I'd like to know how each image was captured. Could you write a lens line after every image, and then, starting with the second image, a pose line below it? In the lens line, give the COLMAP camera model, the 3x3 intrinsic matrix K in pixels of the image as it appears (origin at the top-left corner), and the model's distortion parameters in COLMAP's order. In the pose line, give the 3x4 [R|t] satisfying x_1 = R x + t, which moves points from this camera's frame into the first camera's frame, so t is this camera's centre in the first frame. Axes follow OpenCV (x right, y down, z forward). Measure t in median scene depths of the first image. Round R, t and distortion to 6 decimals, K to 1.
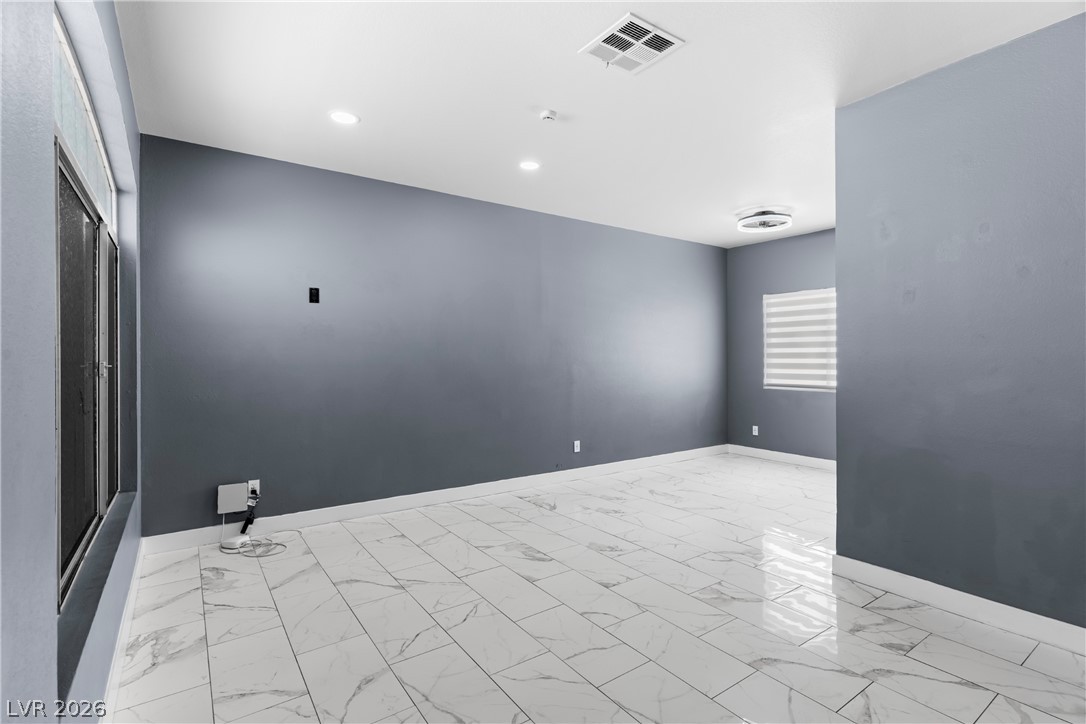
lens RADIAL K [[513.7, 0, 542.7], [0, 513.7, 362.5], [0, 0, 1]] dist [-0.000856, 0.000297]
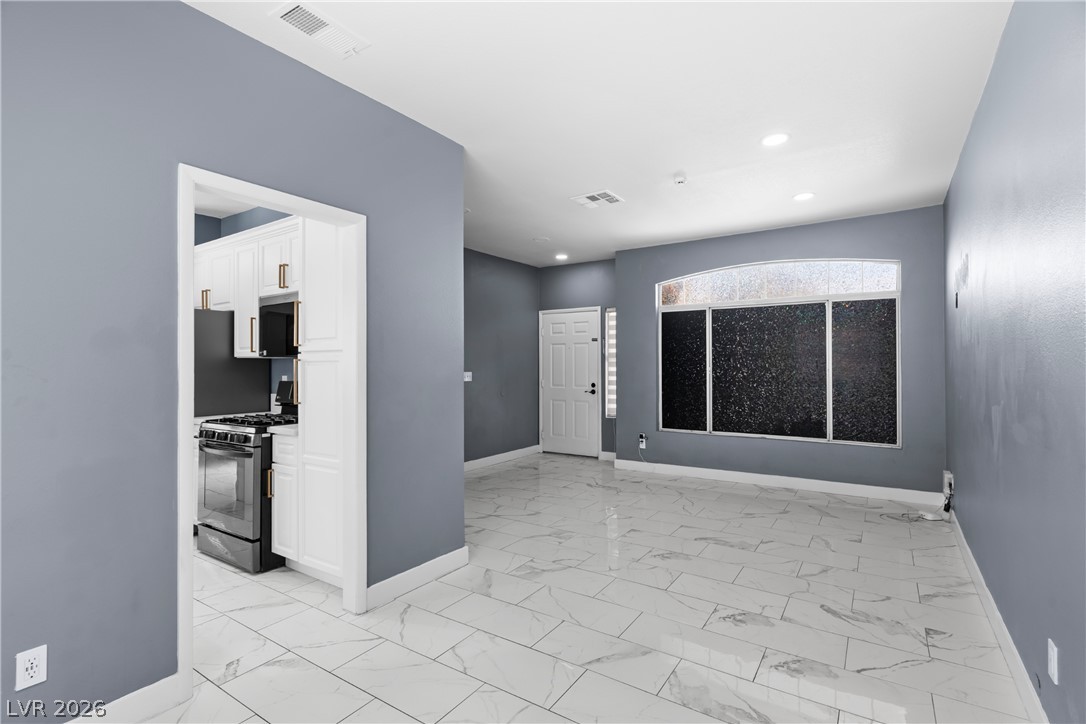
lens RADIAL K [[513.7, 0, 542.0], [0, 513.7, 363.8], [0, 0, 1]] dist [-0.000856, 0.000297]
pose [[-0.932559, 0.007585, -0.360938, 0.716991], [0.005829, 0.999965, 0.005954, -0.024323], [0.360971, 0.003449, -0.932571, 1.845226]]
